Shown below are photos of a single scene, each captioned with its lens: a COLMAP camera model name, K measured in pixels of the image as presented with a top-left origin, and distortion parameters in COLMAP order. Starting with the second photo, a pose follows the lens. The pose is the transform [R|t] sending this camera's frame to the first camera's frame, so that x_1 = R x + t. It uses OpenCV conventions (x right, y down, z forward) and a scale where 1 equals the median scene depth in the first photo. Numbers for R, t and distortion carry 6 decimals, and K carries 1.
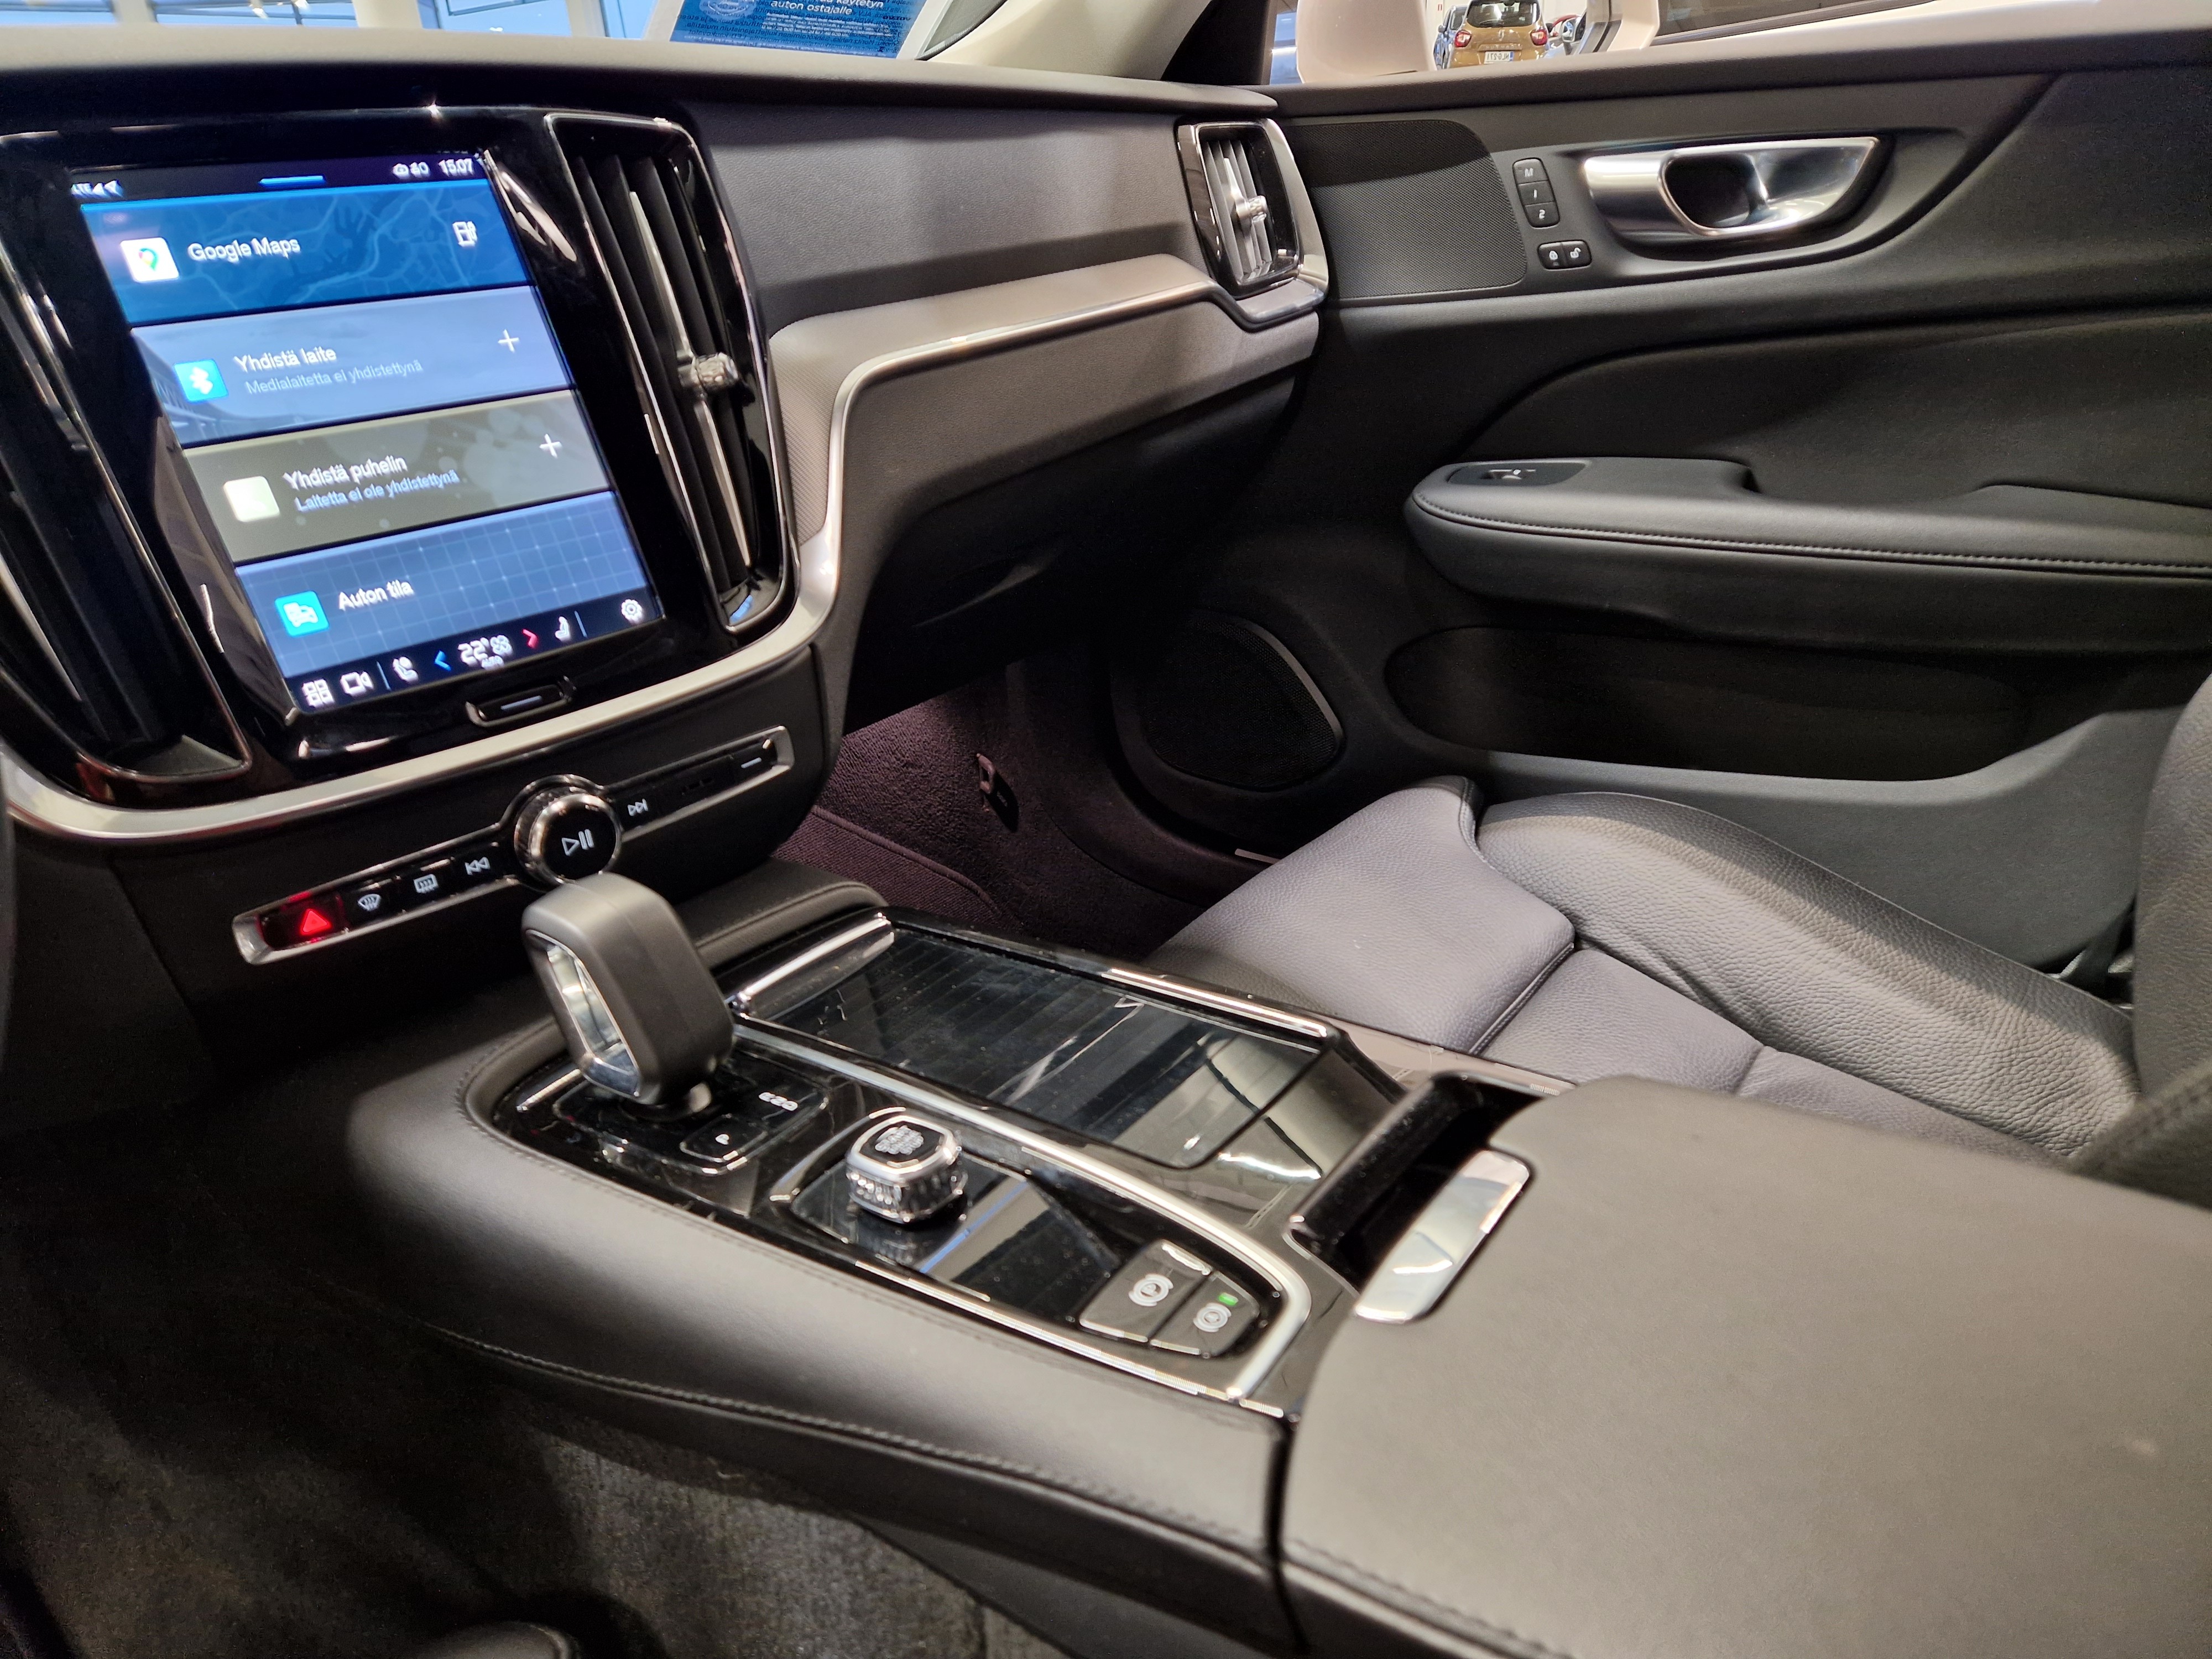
lens RADIAL K [[1466.4, 0, 1095.4], [0, 1466.4, 845.2], [0, 0, 1]] dist [0.065237, -0.050716]
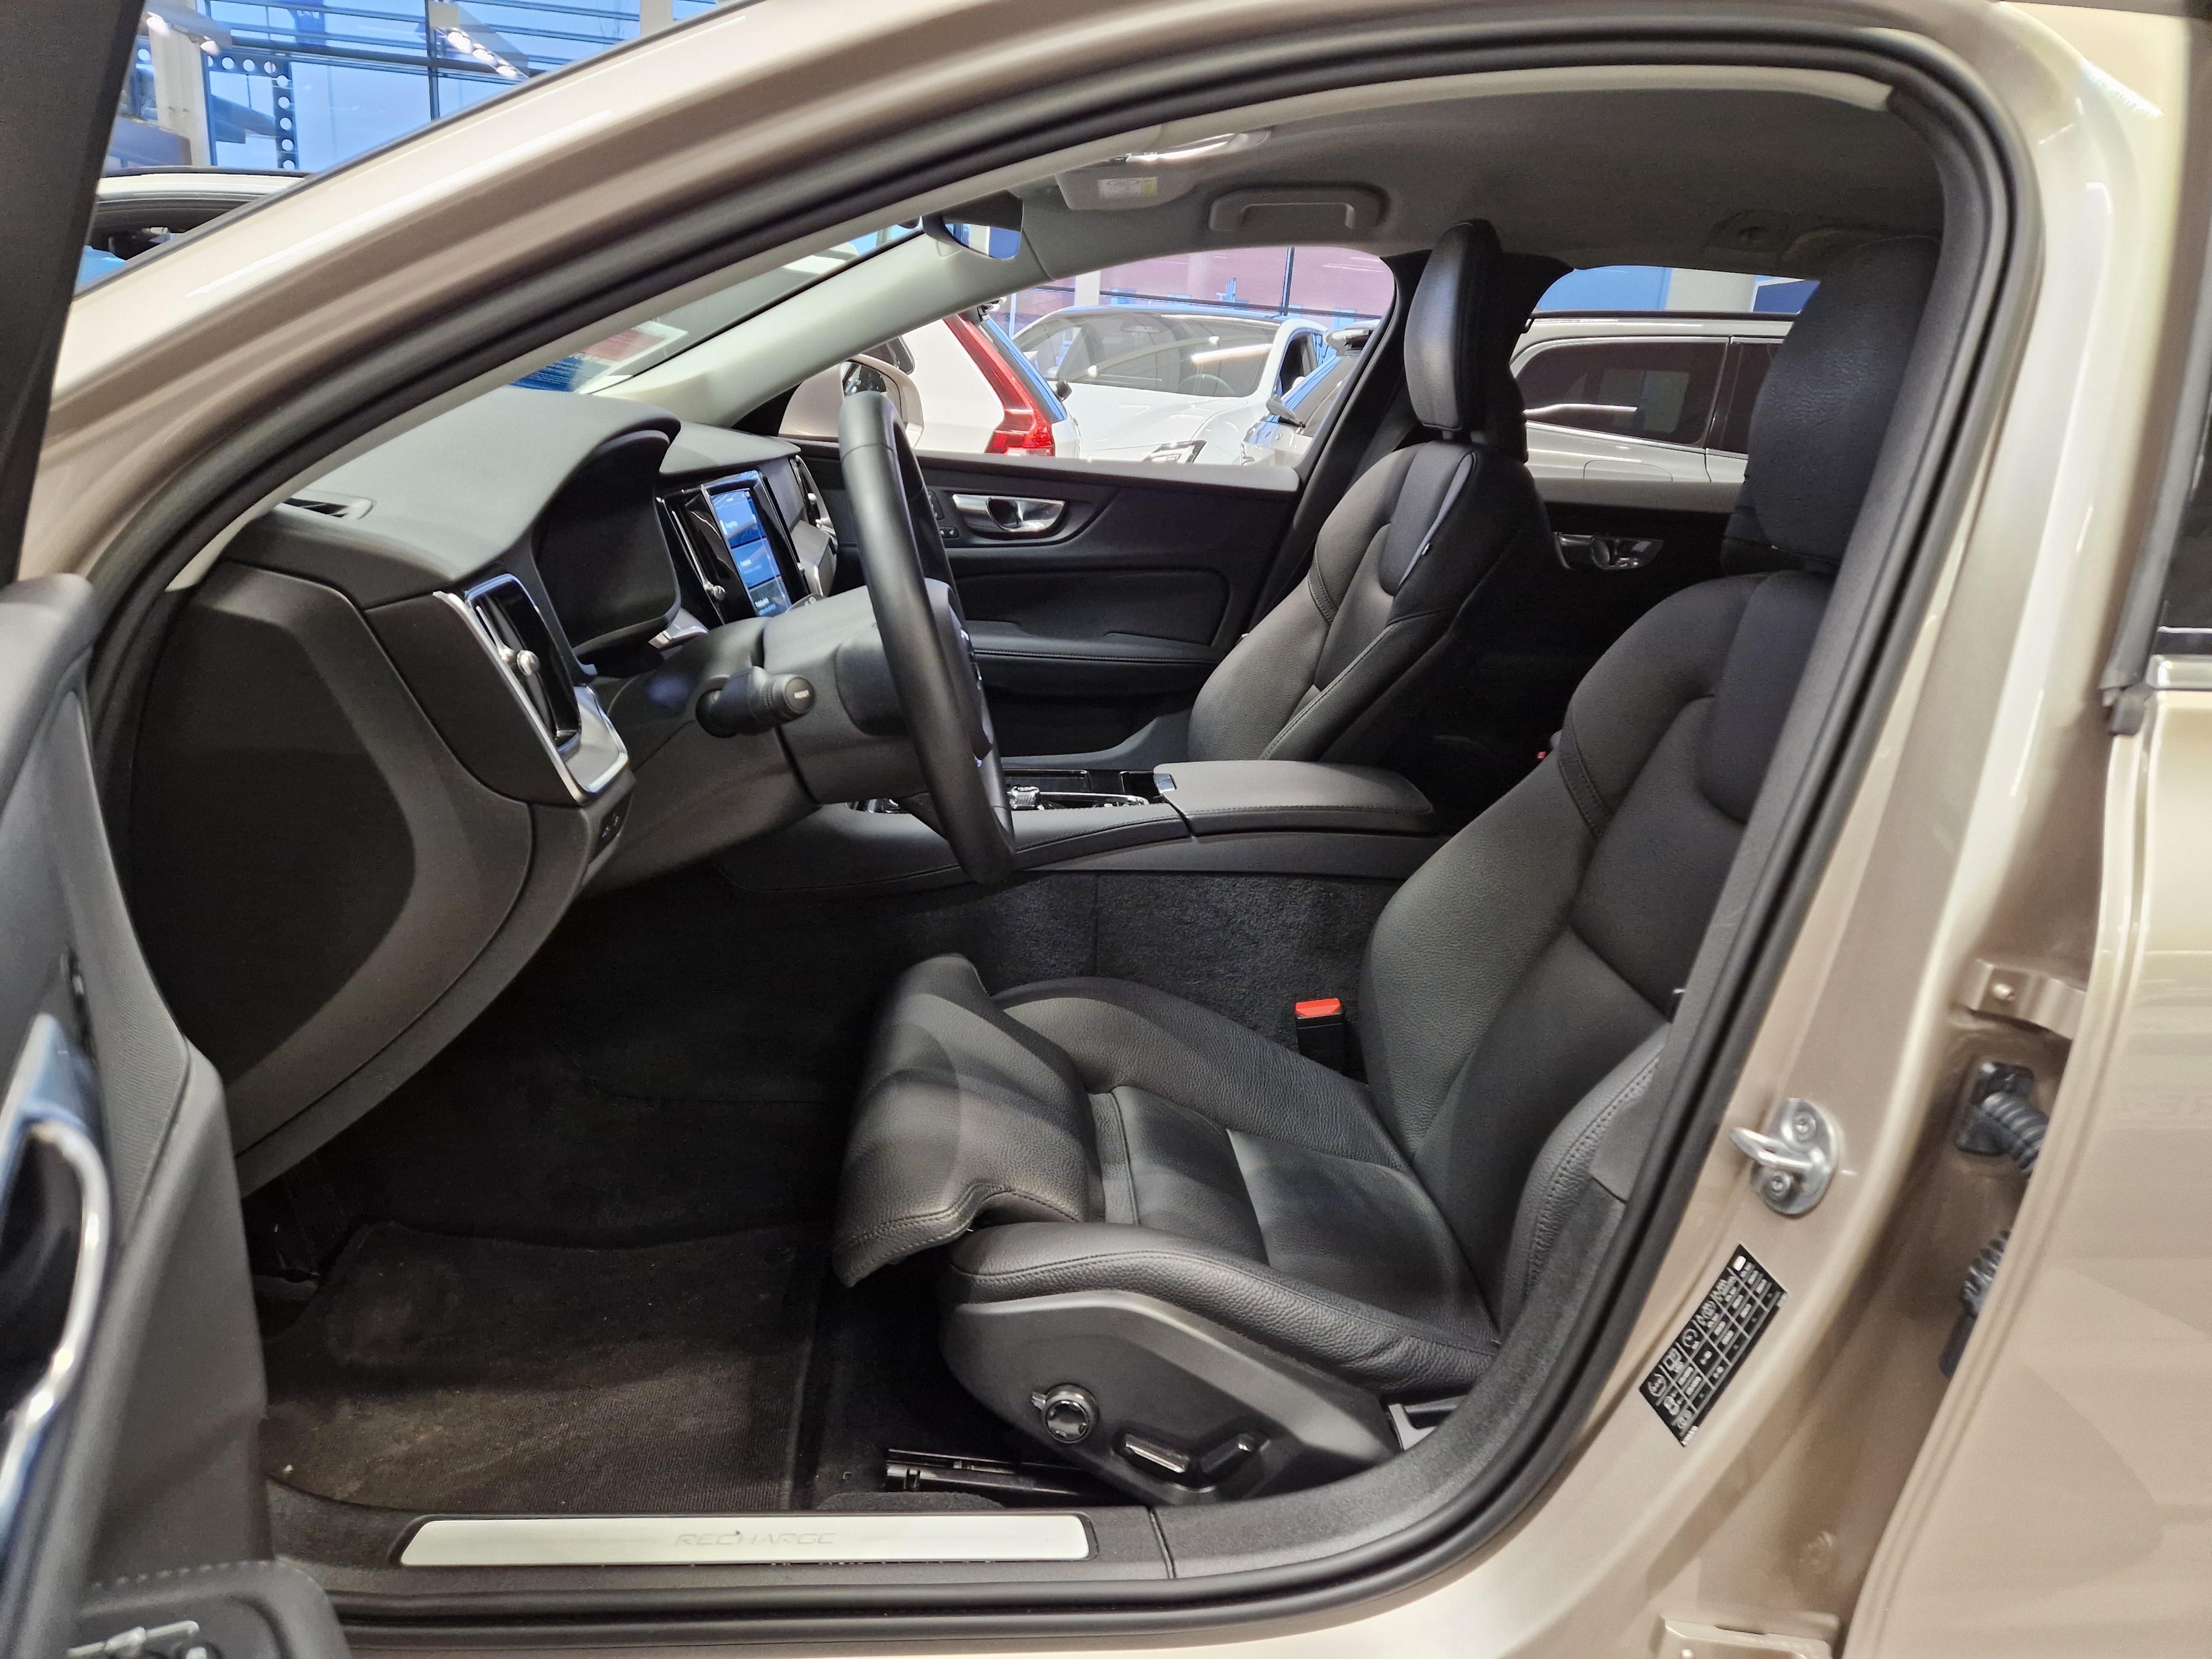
lens RADIAL K [[1466.4, 0, 1105.4], [0, 1466.4, 828.8], [0, 0, 1]] dist [0.065237, -0.050716]
pose [[0.714233, -0.045630, 0.698419, -1.204867], [0.191619, 0.972495, -0.132421, 0.426602], [-0.673166, 0.228410, 0.703332, -0.712037]]
